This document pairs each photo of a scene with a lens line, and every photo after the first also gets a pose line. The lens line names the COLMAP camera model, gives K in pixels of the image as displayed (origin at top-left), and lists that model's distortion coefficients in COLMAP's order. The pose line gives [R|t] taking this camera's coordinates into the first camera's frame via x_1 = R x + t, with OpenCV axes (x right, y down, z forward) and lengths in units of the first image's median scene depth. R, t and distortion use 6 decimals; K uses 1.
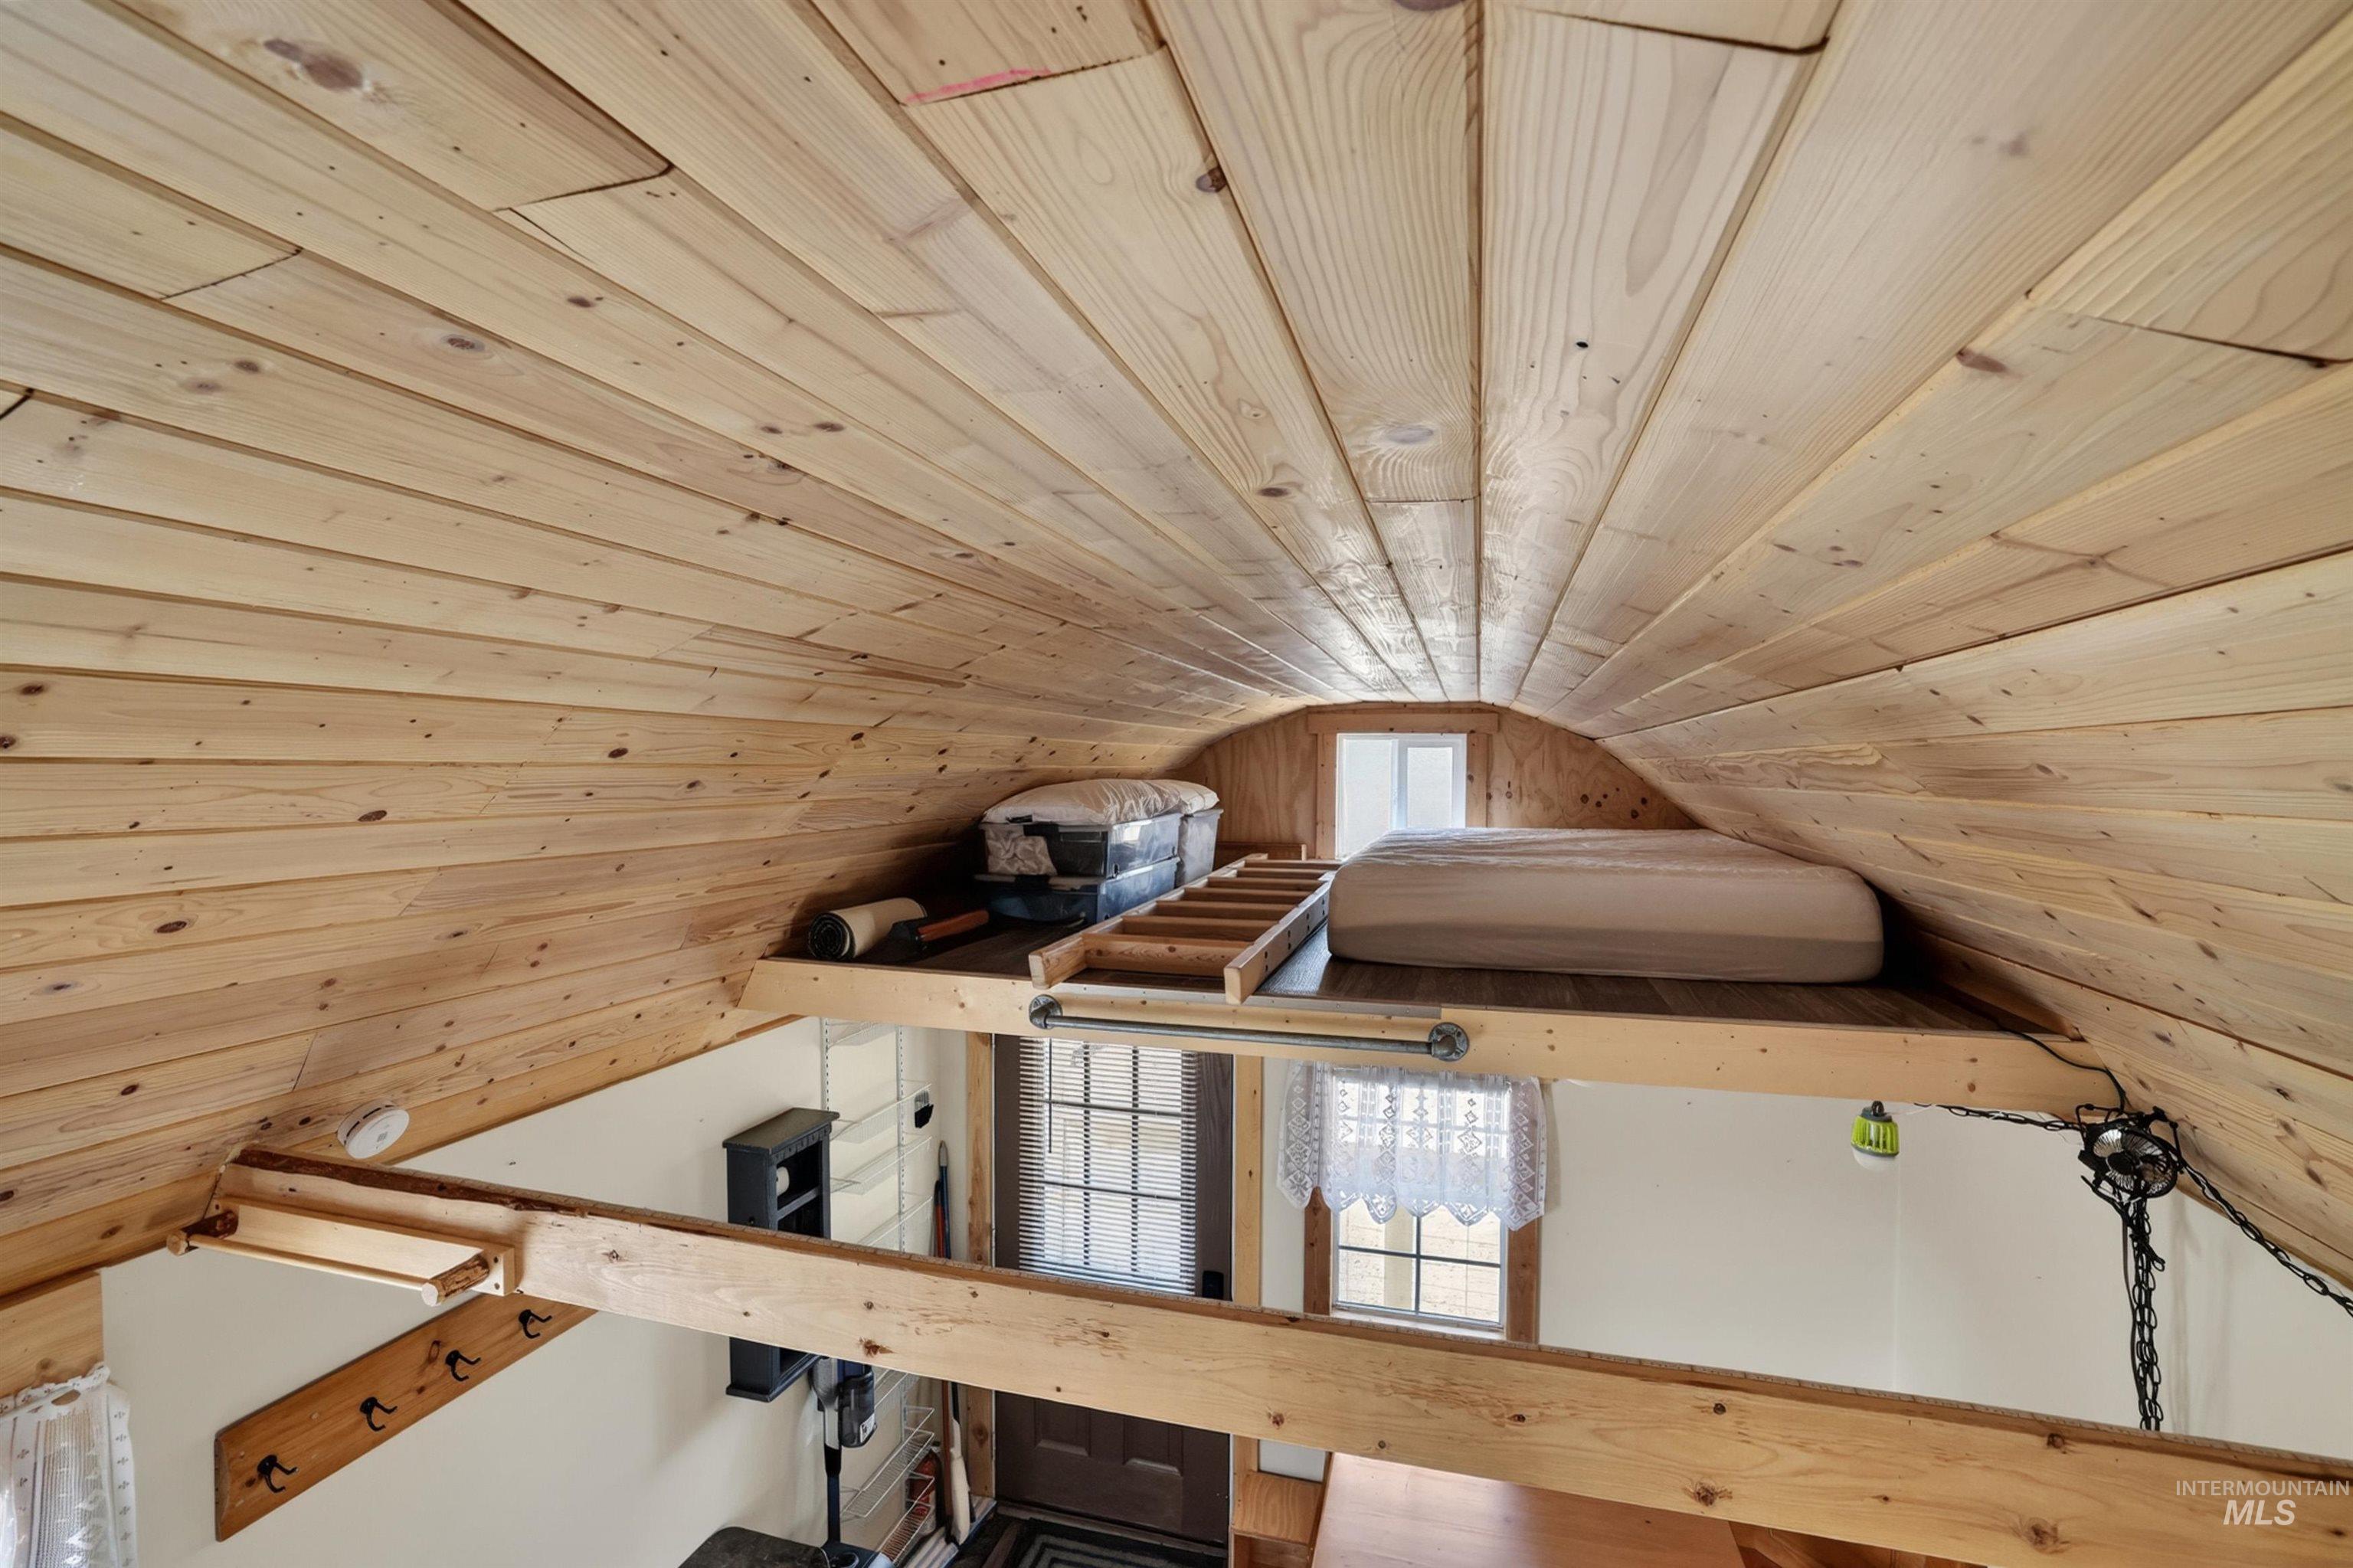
lens RADIAL K [[1032.8, 0, 1191.9], [0, 1032.8, 777.4], [0, 0, 1]] dist [-0.044961, 0.013370]
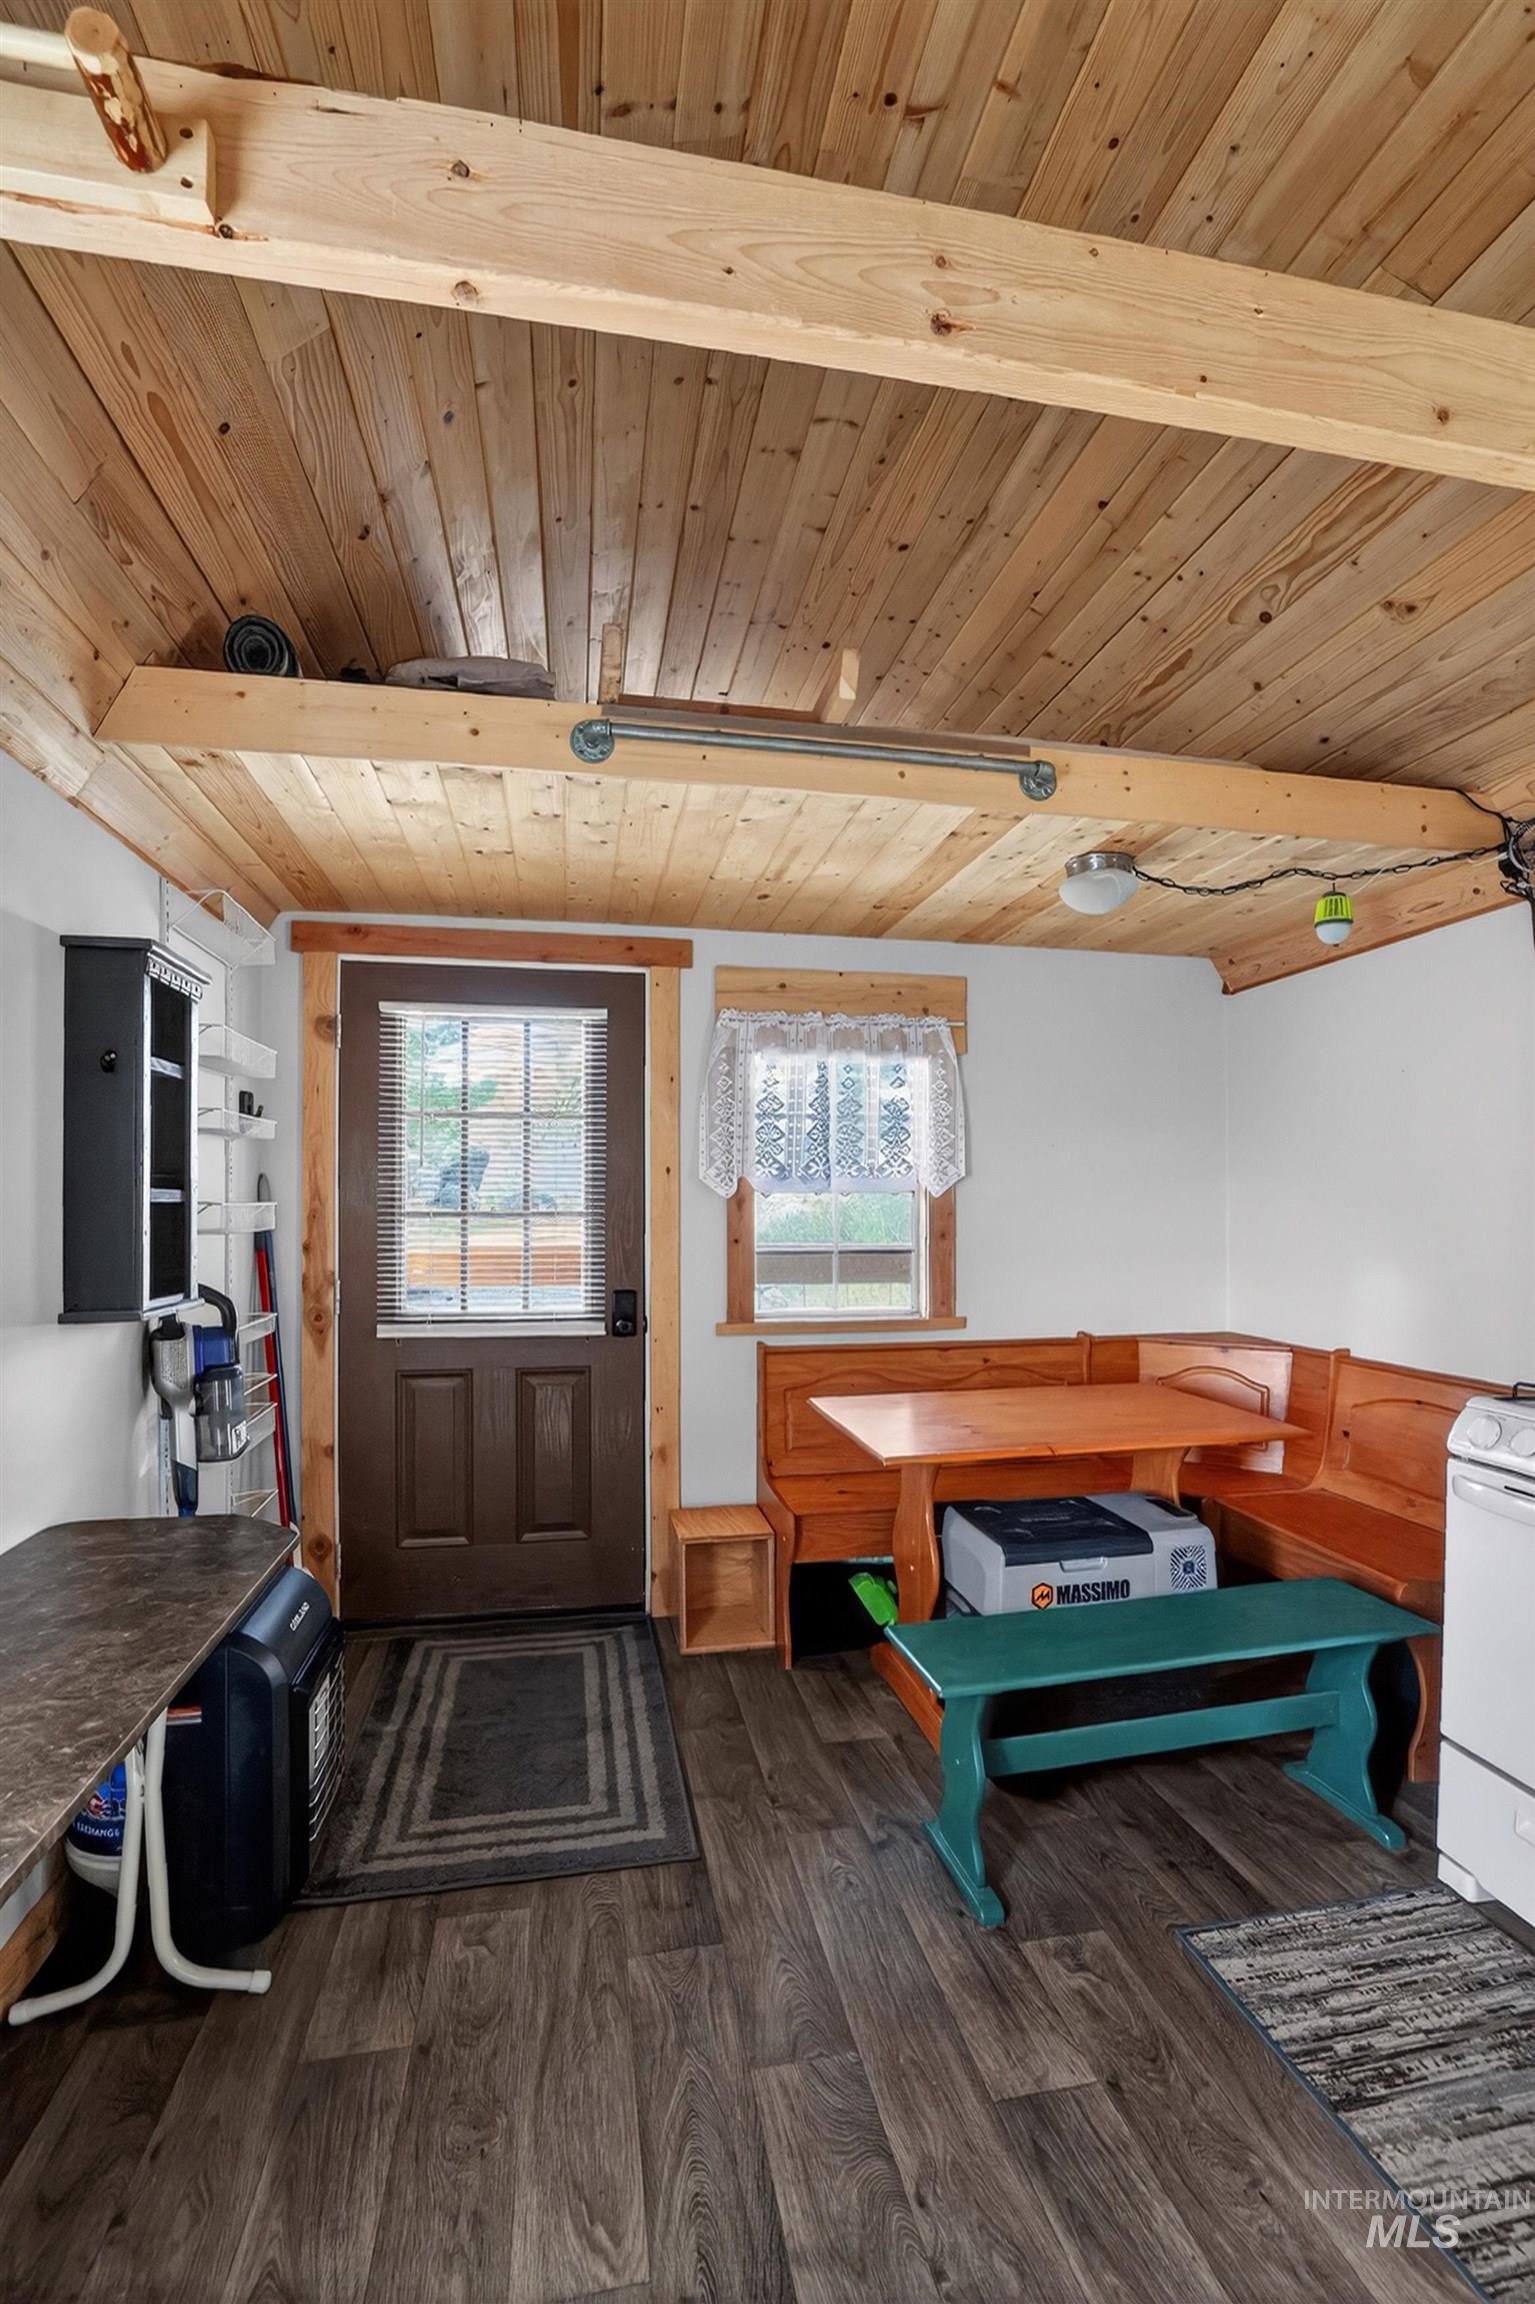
lens RADIAL K [[1011.3, 0, 775.6], [0, 1011.3, 1198.3], [0, 0, 1]] dist [-0.044961, 0.013370]
pose [[0.890344, -0.006526, 0.455242, -0.277929], [0.012665, 0.999865, -0.010437, 0.445028], [-0.455113, 0.015058, 0.890306, 0.175127]]
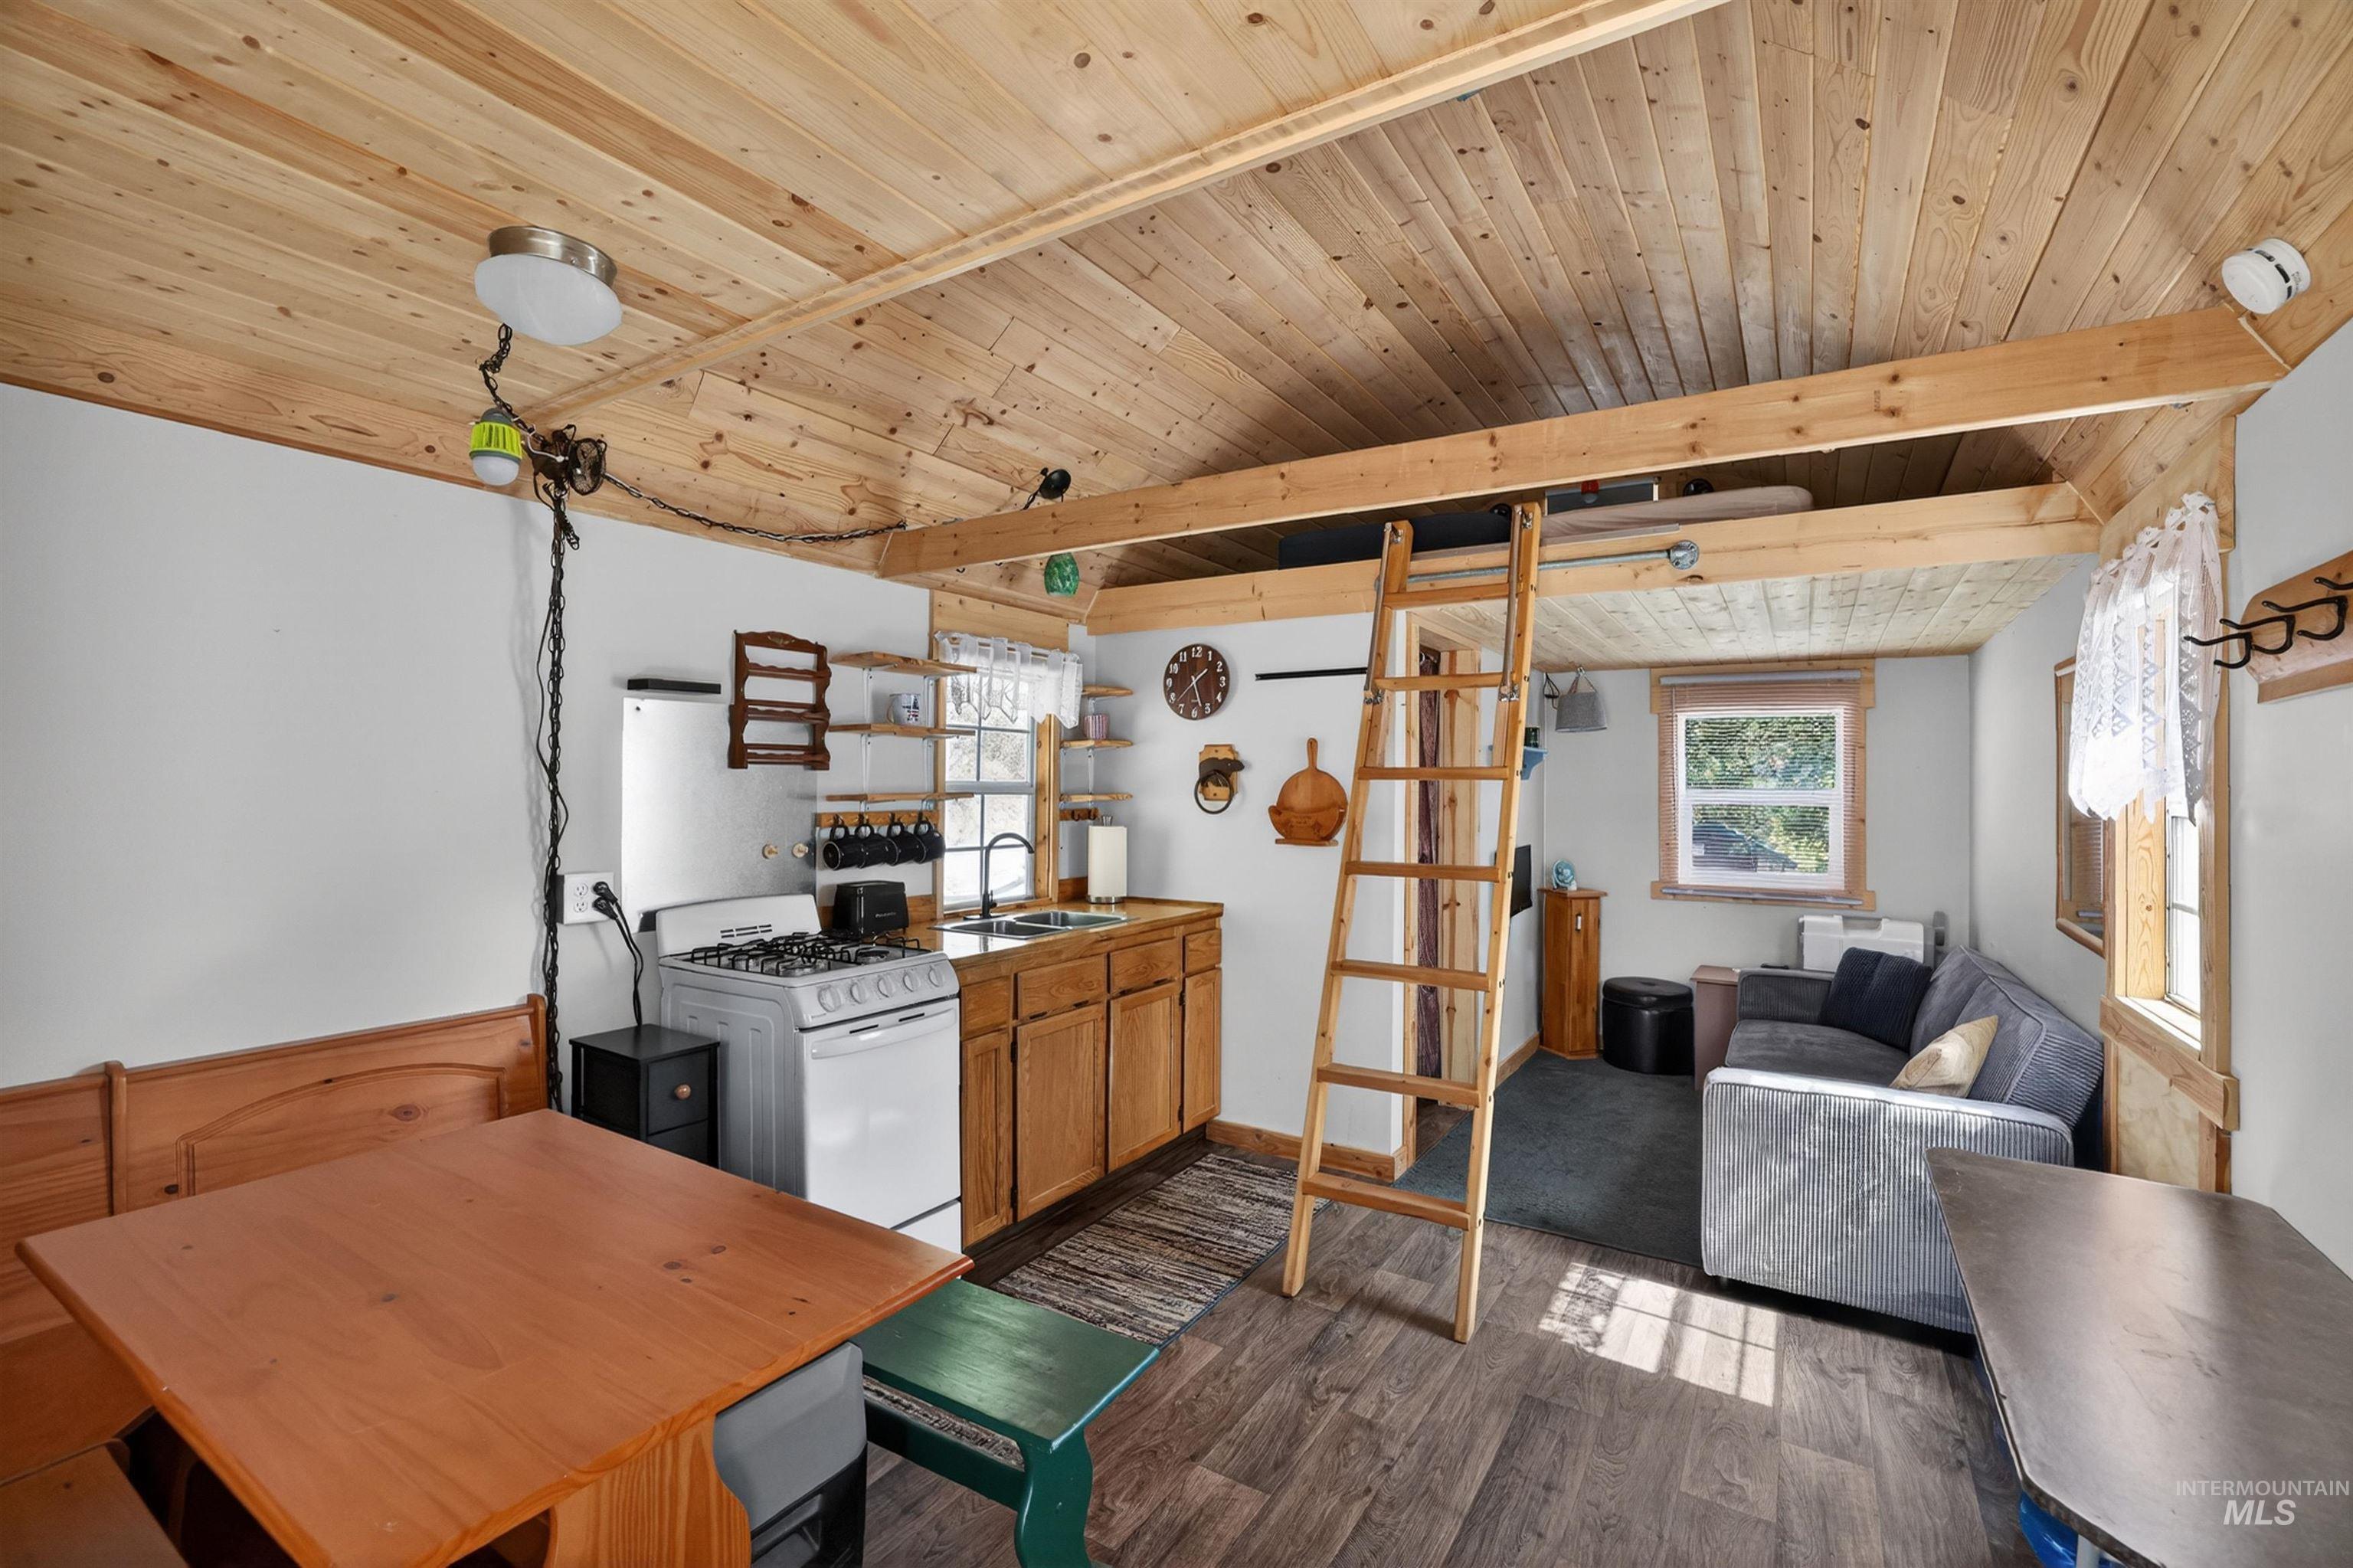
lens RADIAL K [[1032.8, 0, 1167.8], [0, 1032.8, 763.2], [0, 0, 1]] dist [-0.044961, 0.013370]
pose [[-0.958172, -0.015153, 0.285793, -0.110223], [-0.017362, 0.999836, -0.005197, 0.410019], [-0.285667, -0.009941, -0.958277, 1.089574]]
